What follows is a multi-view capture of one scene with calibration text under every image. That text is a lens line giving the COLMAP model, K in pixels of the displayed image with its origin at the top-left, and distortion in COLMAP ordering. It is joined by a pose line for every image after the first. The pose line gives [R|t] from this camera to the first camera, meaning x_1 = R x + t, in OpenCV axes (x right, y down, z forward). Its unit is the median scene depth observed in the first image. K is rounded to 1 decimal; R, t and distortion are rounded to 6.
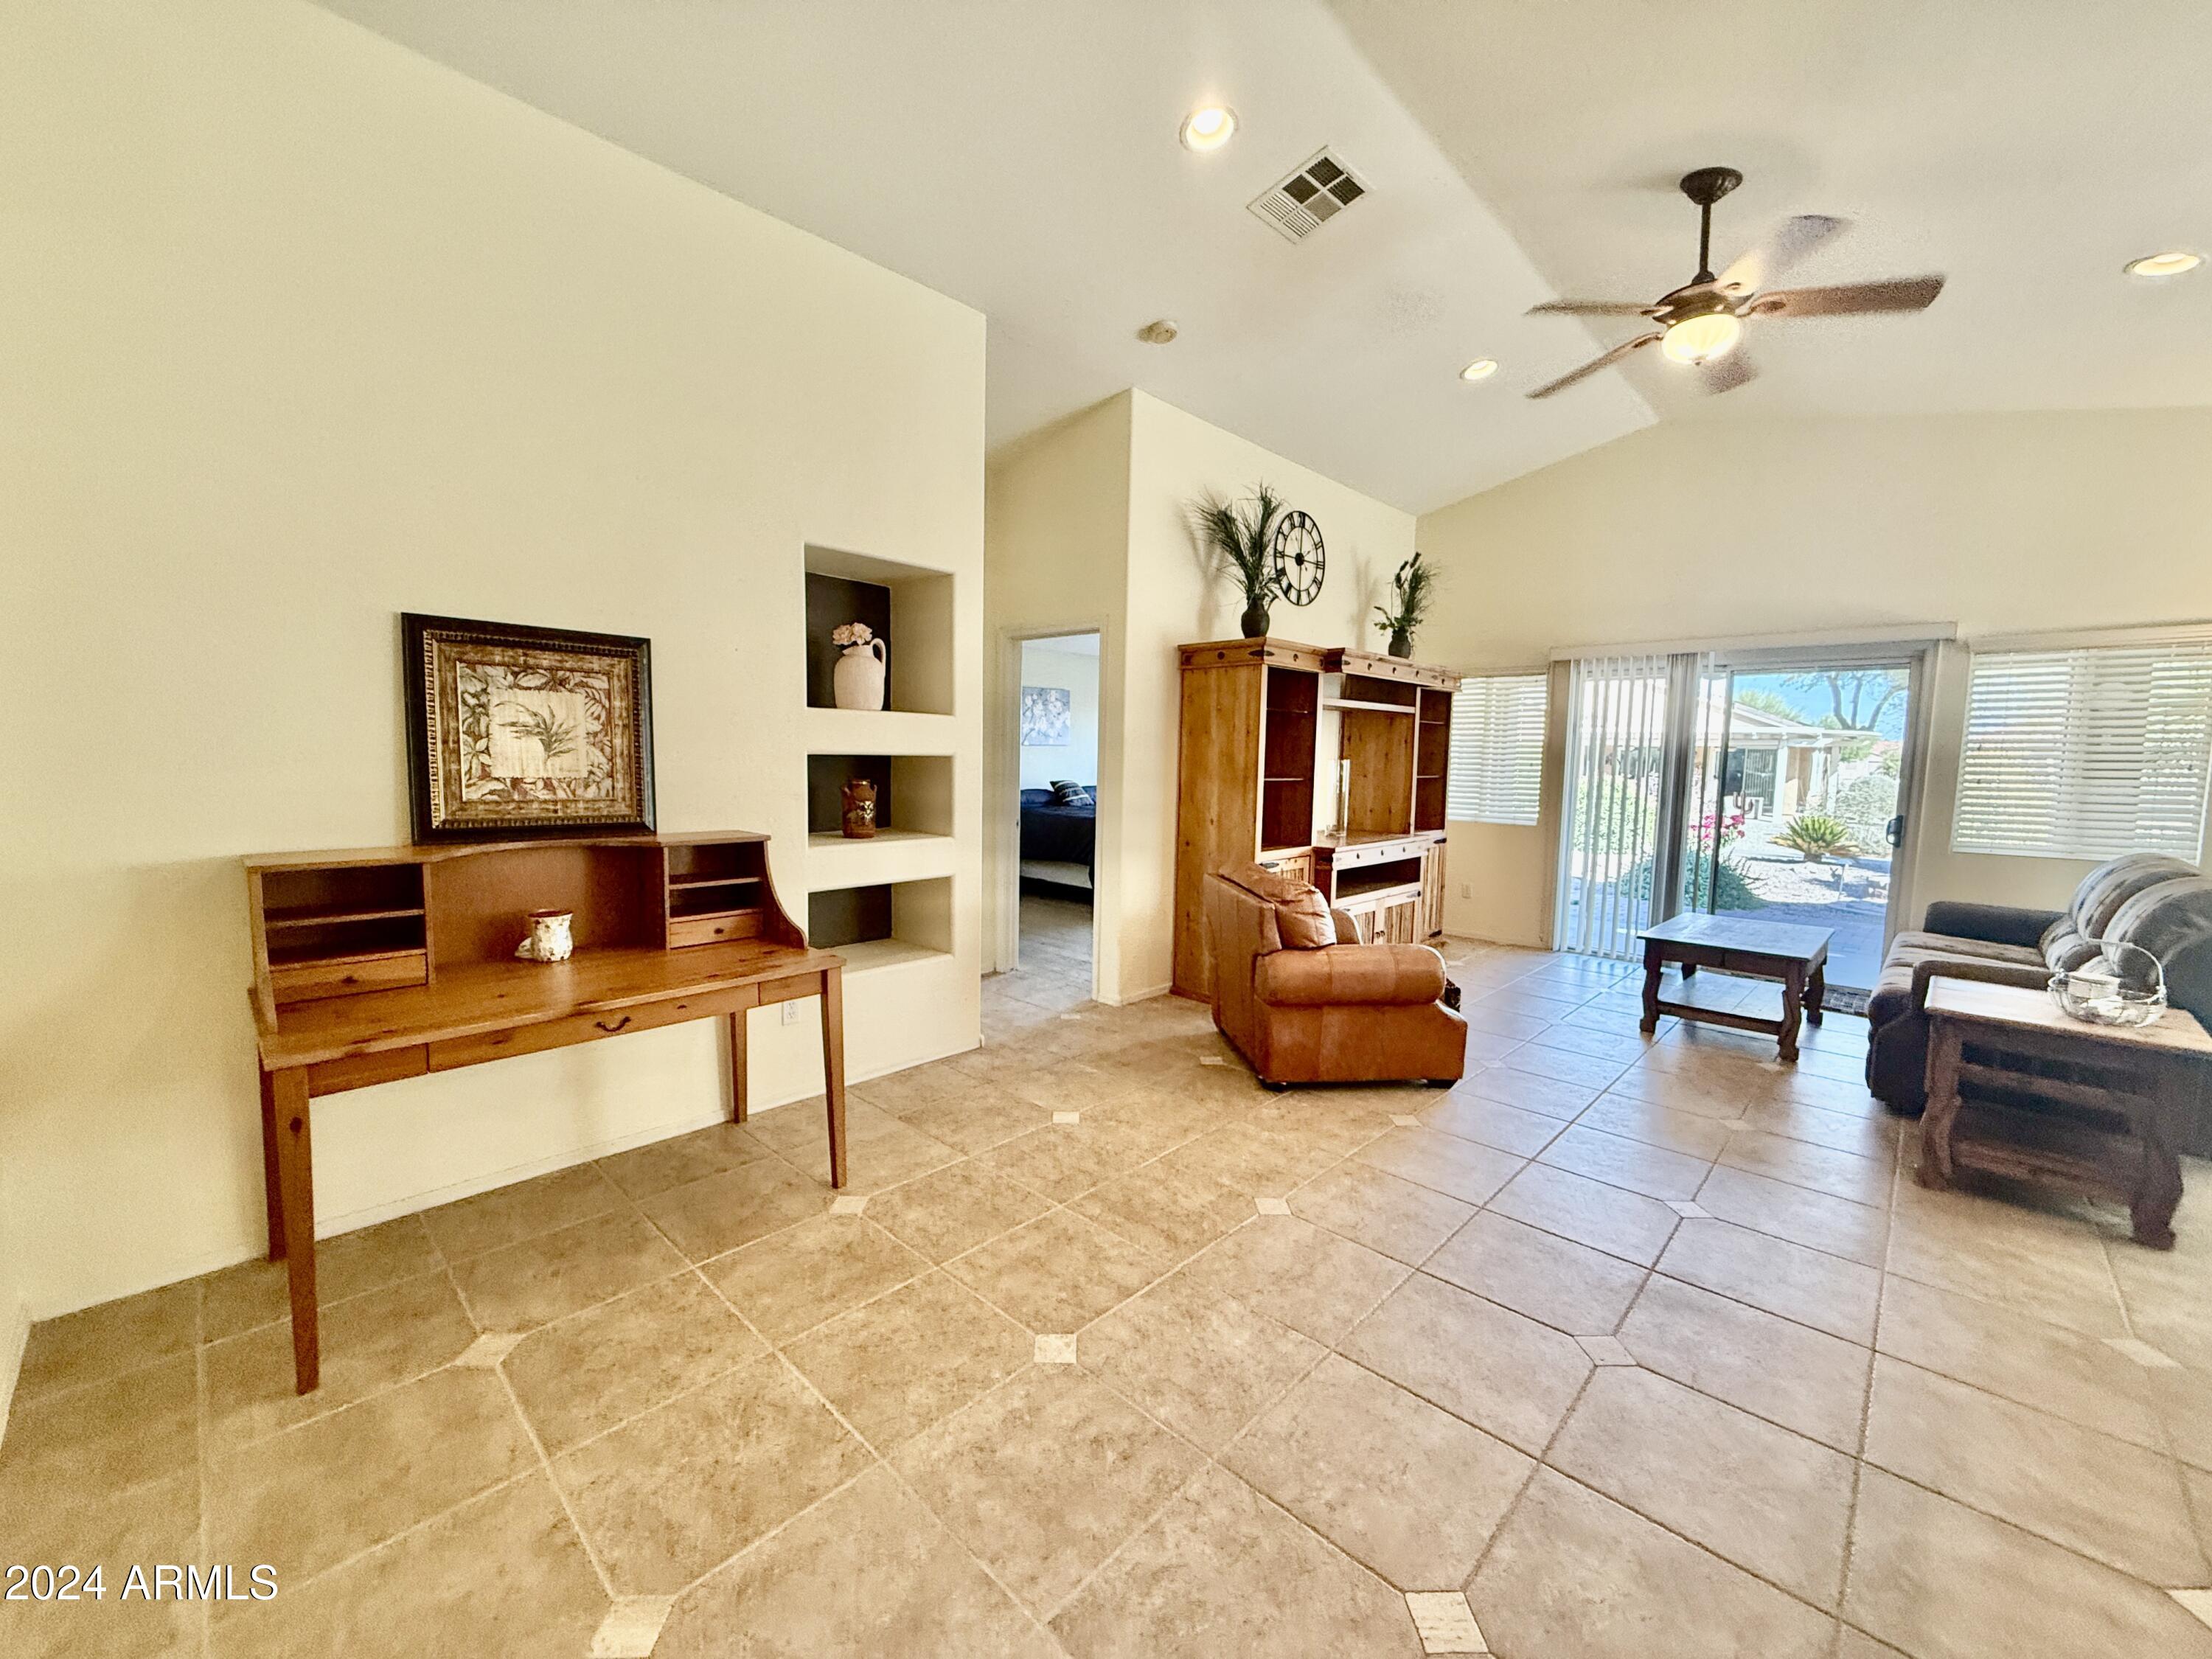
lens RADIAL K [[878.2, 0, 1100.8], [0, 878.2, 823.8], [0, 0, 1]] dist [0.001474, -0.000177]
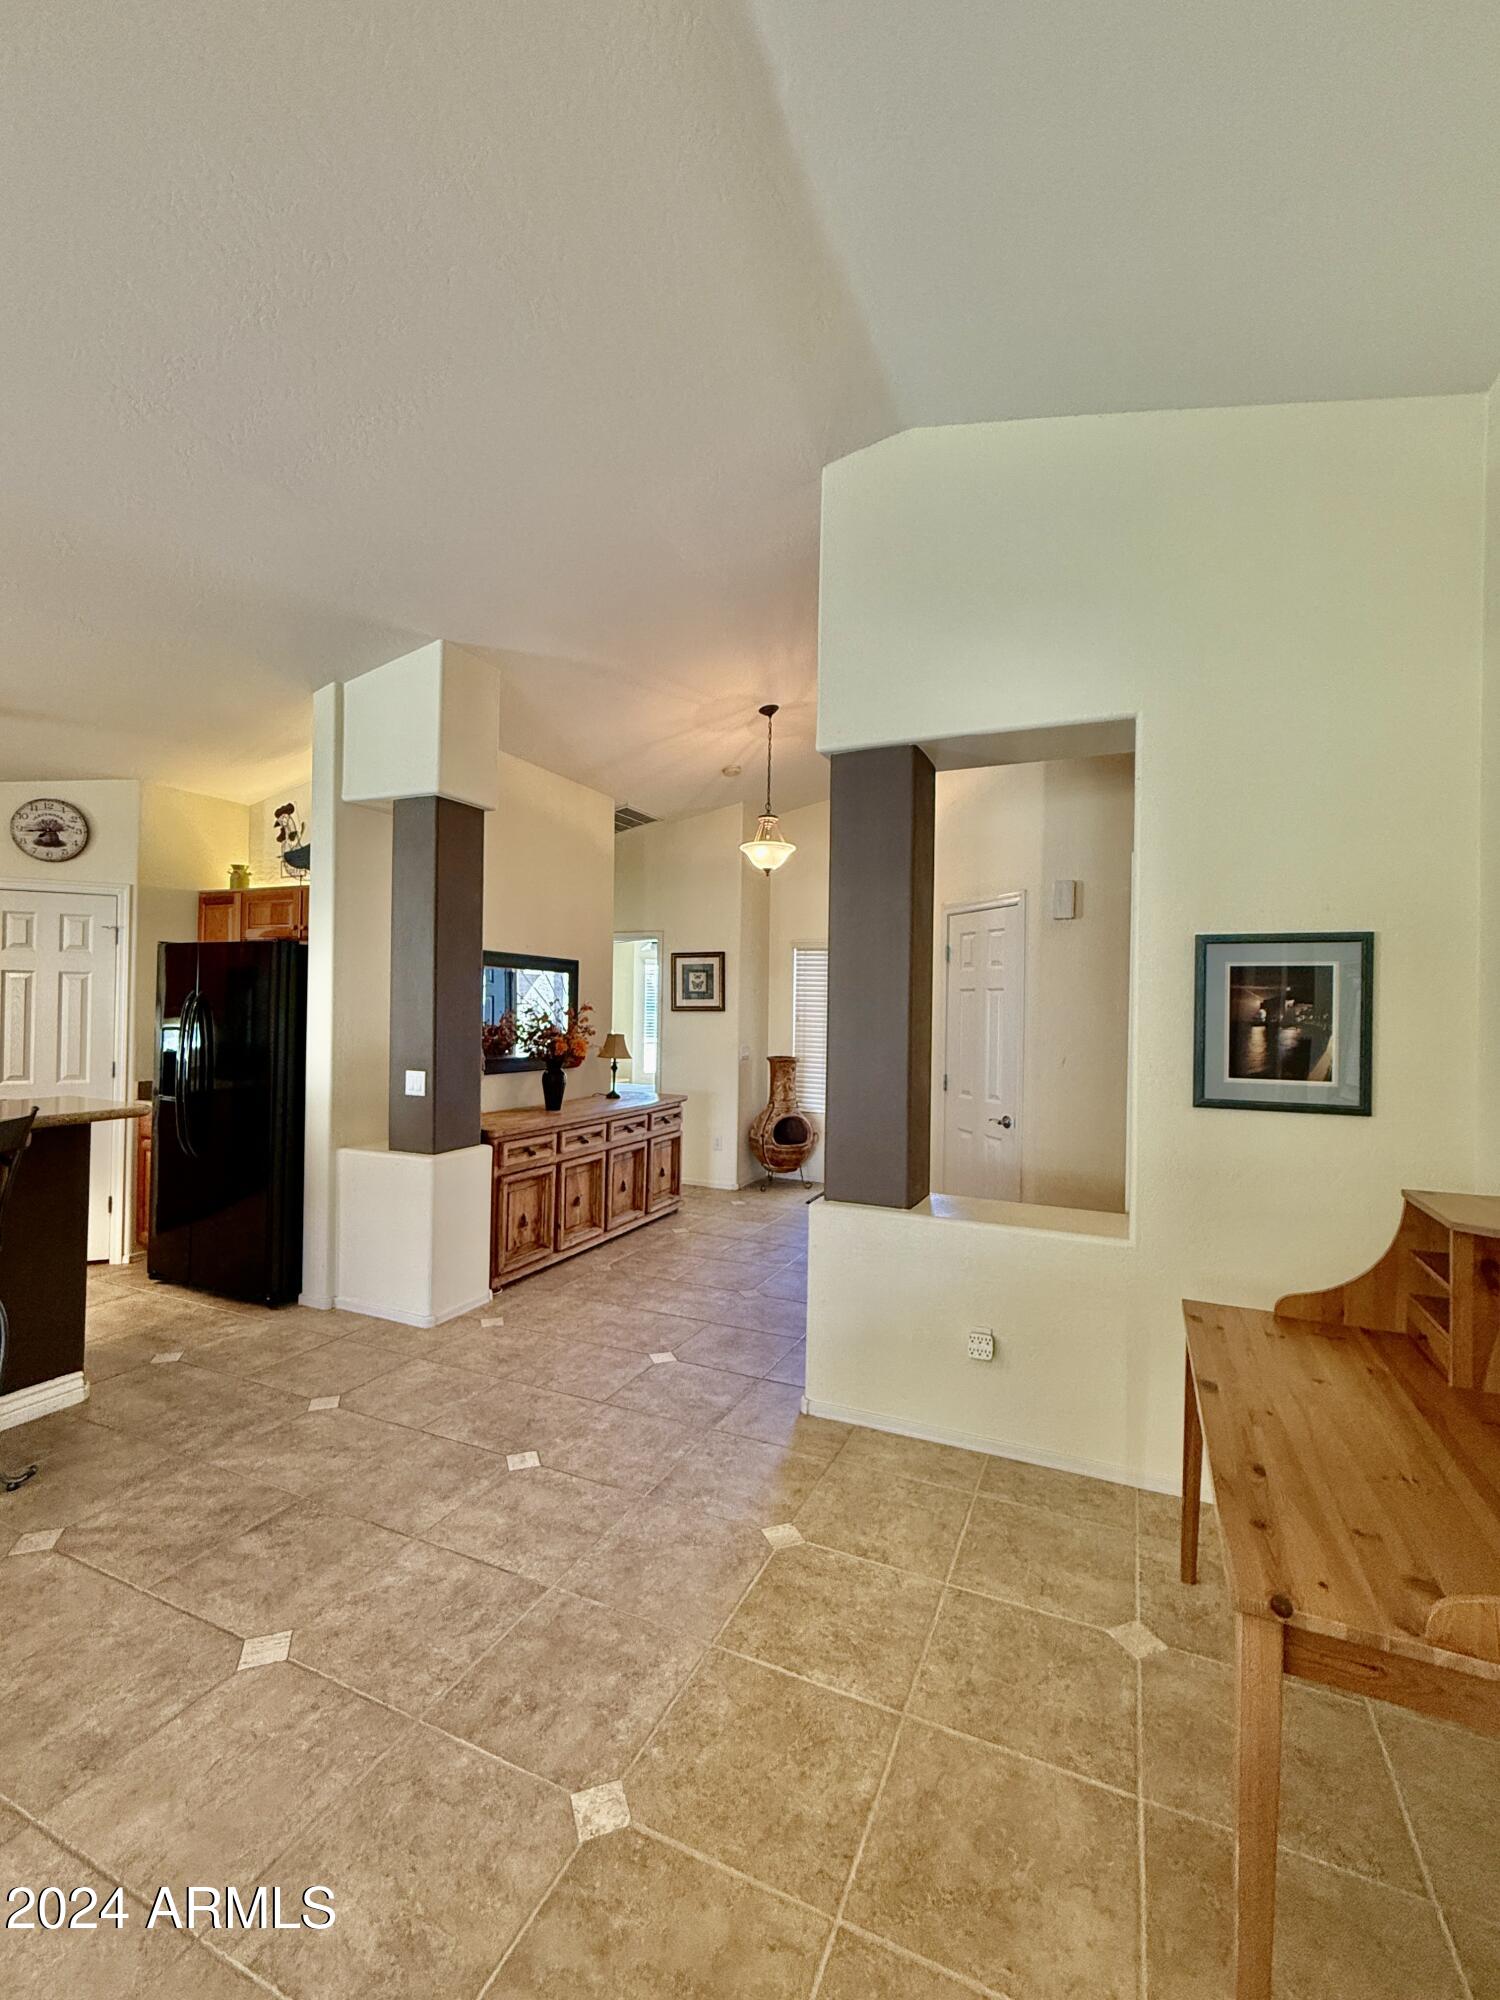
lens RADIAL K [[854.7, 0, 751.4], [0, 854.7, 1000.6], [0, 0, 1]] dist [-0.002353, -0.000462]
pose [[-0.939098, -0.037178, -0.341634, 0.099111], [-0.063374, 0.995816, 0.065837, -0.174664], [0.337756, 0.083478, -0.937524, 1.509057]]
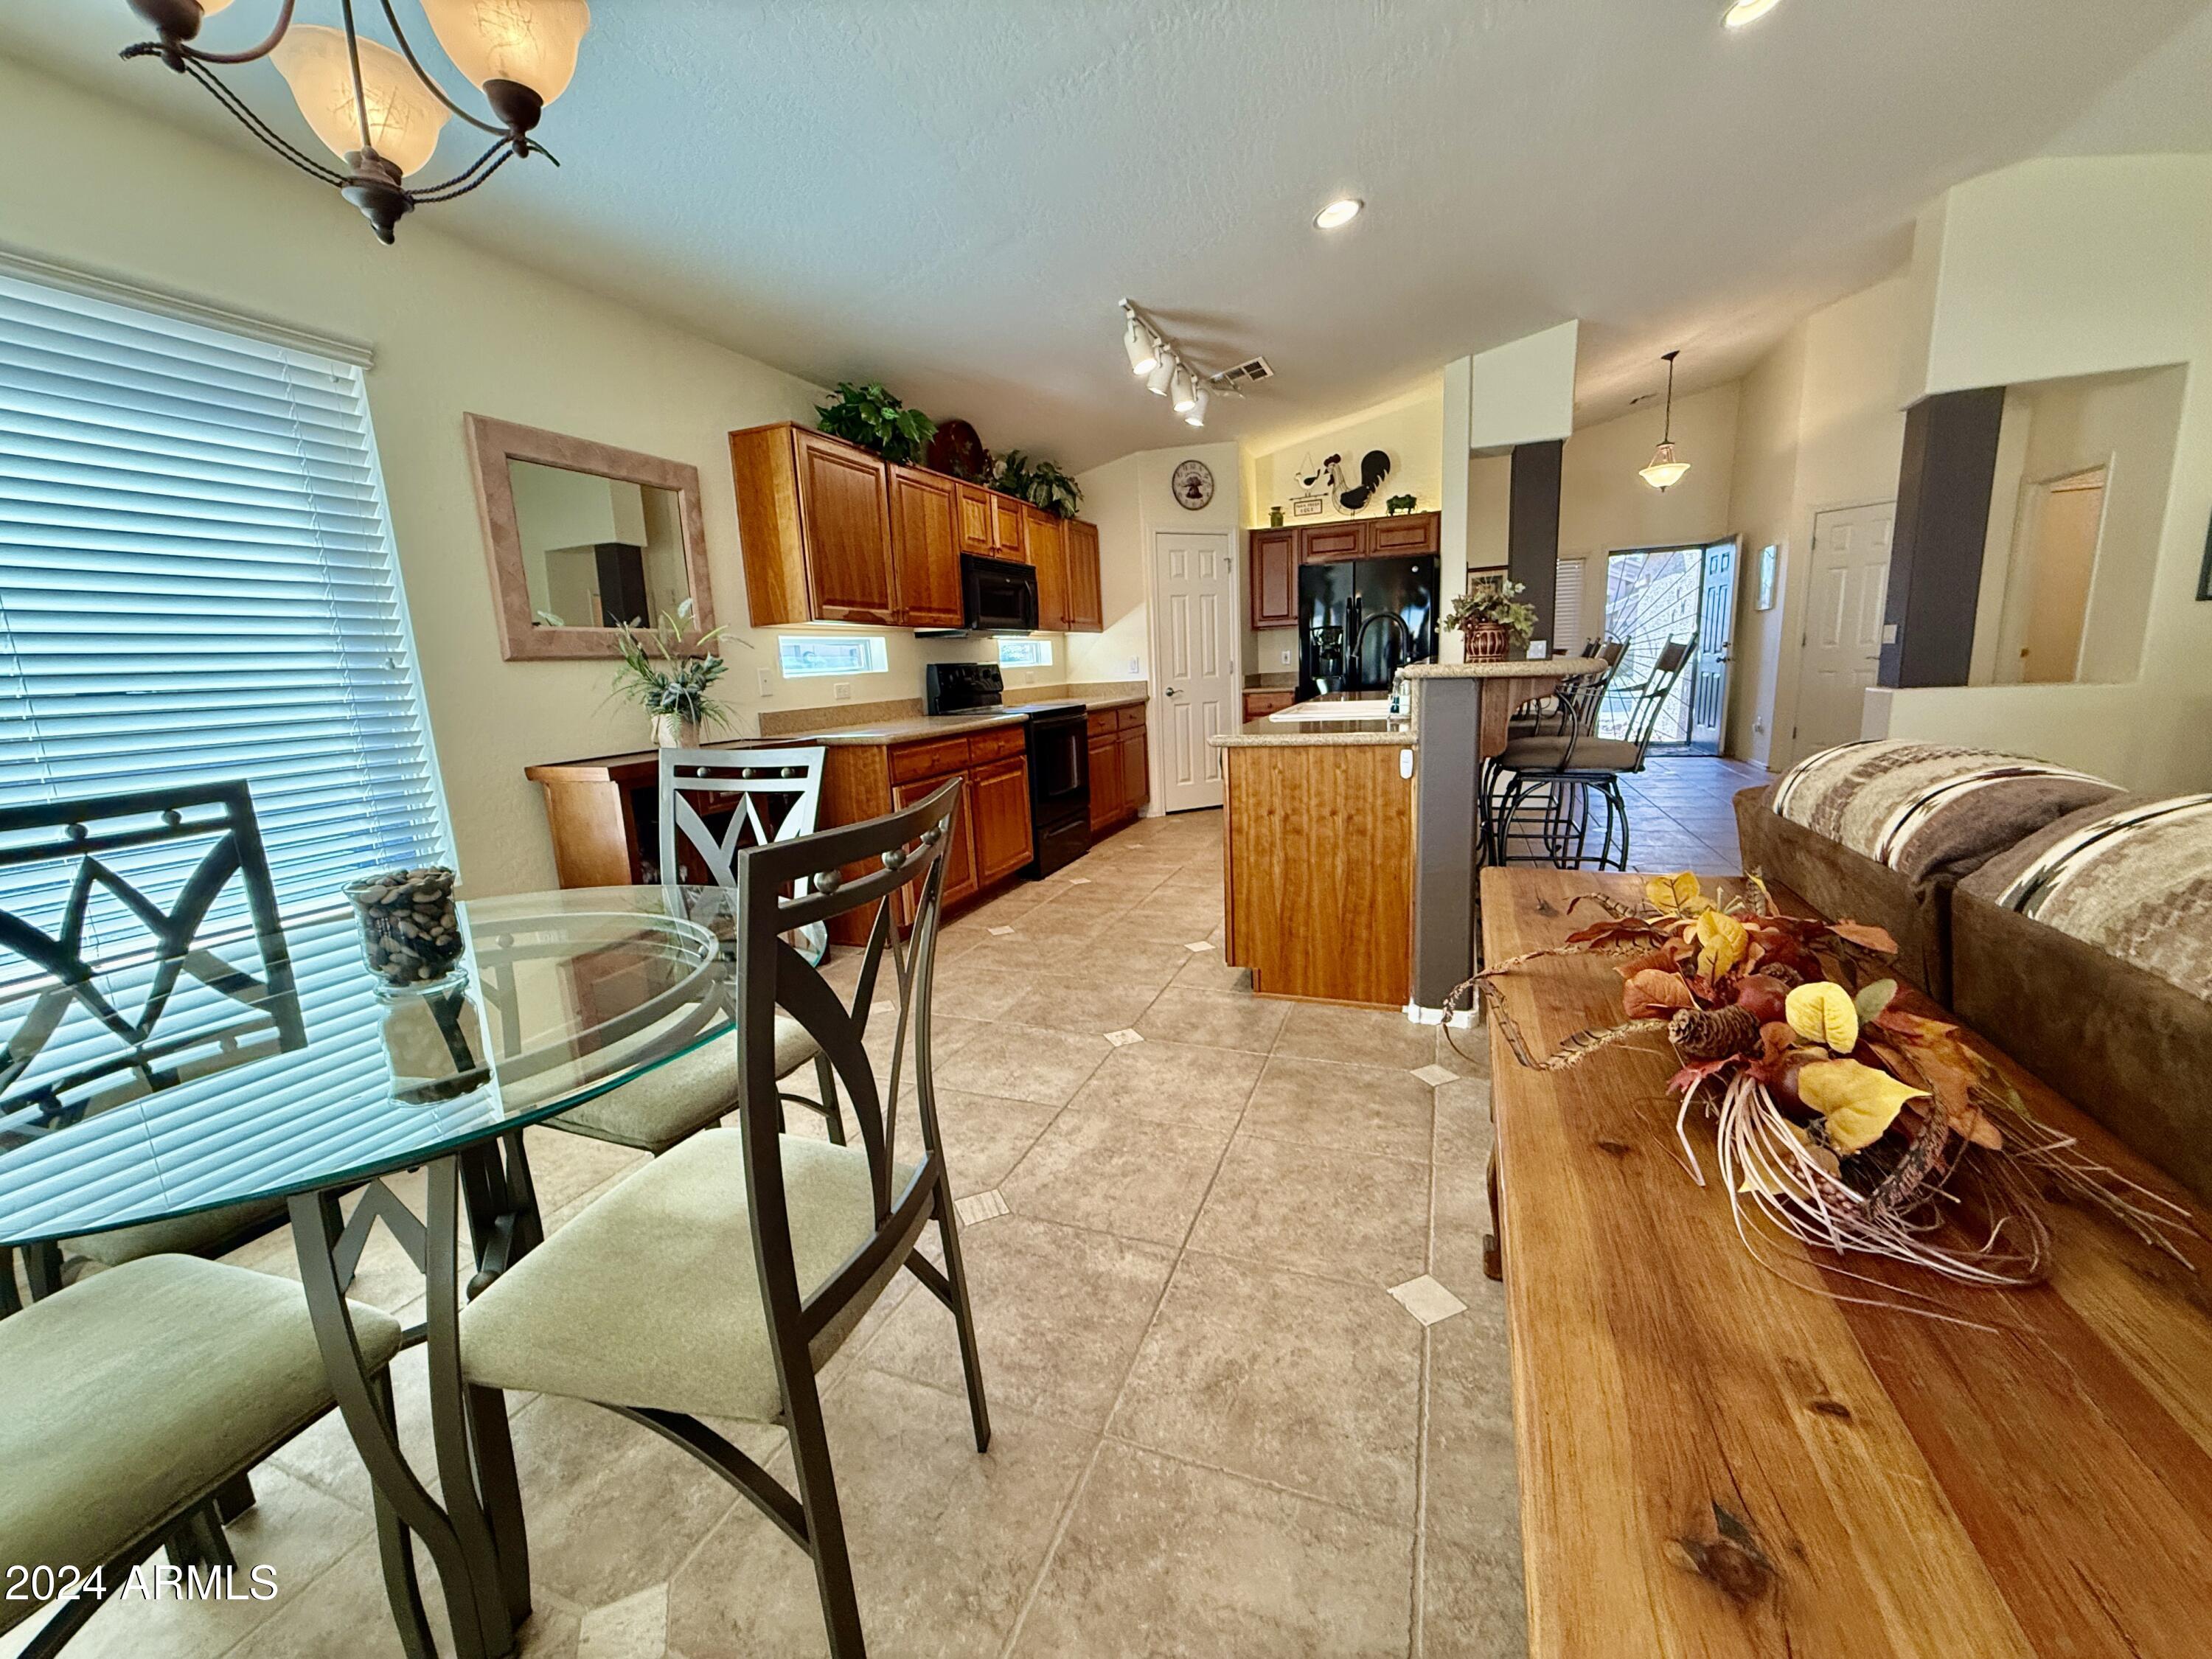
lens RADIAL K [[878.2, 0, 1104.6], [0, 878.2, 828.3], [0, 0, 1]] dist [0.001474, -0.000177]
pose [[-0.920110, 0.097271, -0.379388, 2.367937], [-0.001836, 0.967587, 0.252531, 0.006785], [0.391655, 0.233053, -0.890108, 1.617342]]
